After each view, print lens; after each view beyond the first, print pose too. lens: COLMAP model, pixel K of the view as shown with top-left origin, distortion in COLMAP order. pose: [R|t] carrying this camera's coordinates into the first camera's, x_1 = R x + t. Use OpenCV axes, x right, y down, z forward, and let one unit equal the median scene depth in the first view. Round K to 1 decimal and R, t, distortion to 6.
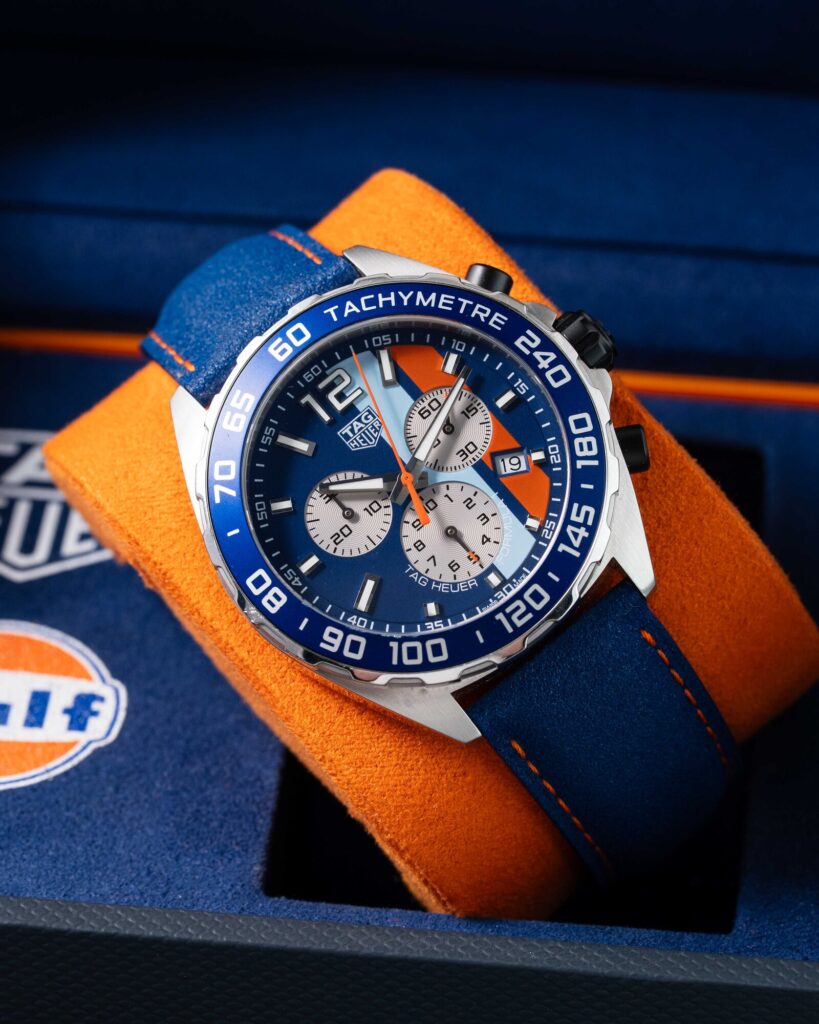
lens RADIAL K [[5074.0, 0, 409.5], [0, 5074.0, 512.0], [0, 0, 1]] dist [-0.518054, -3.611981]
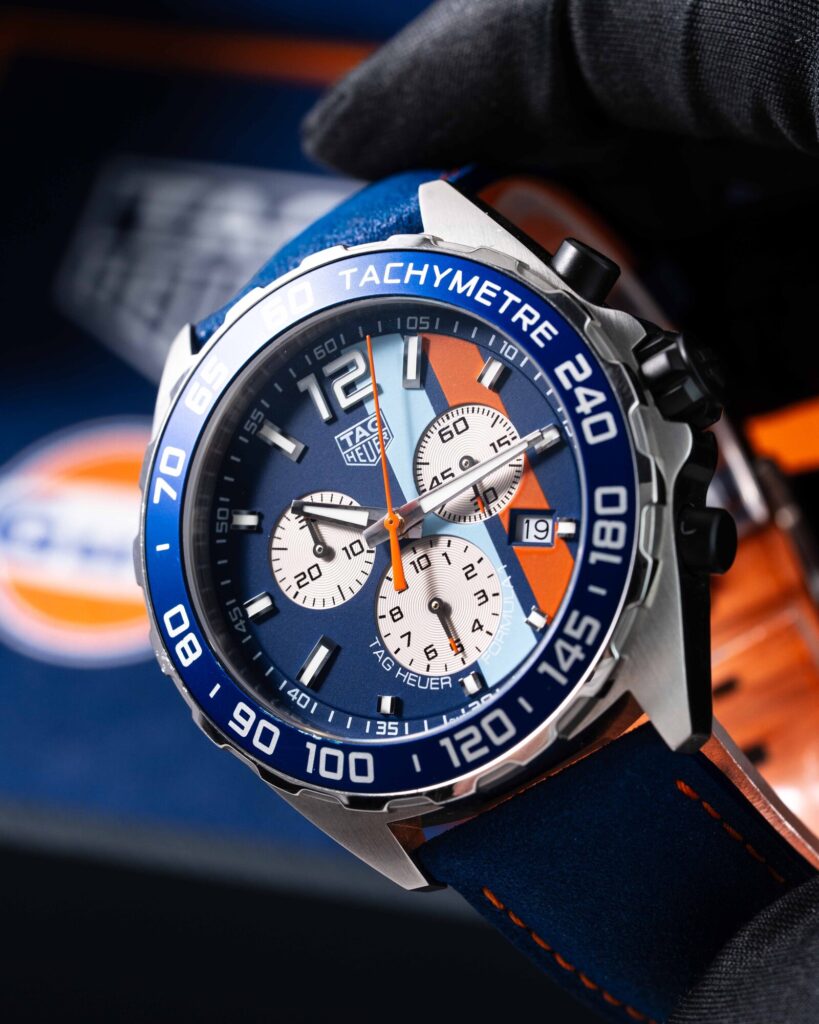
lens RADIAL K [[5074.0, 0, 409.5], [0, 5074.0, 512.0], [0, 0, 1]] dist [-0.518054, -3.611981]
pose [[0.893010, 0.208193, -0.398985, 0.293215], [-0.140199, 0.971140, 0.192953, -0.149499], [0.427642, -0.116372, 0.896426, 0.344812]]
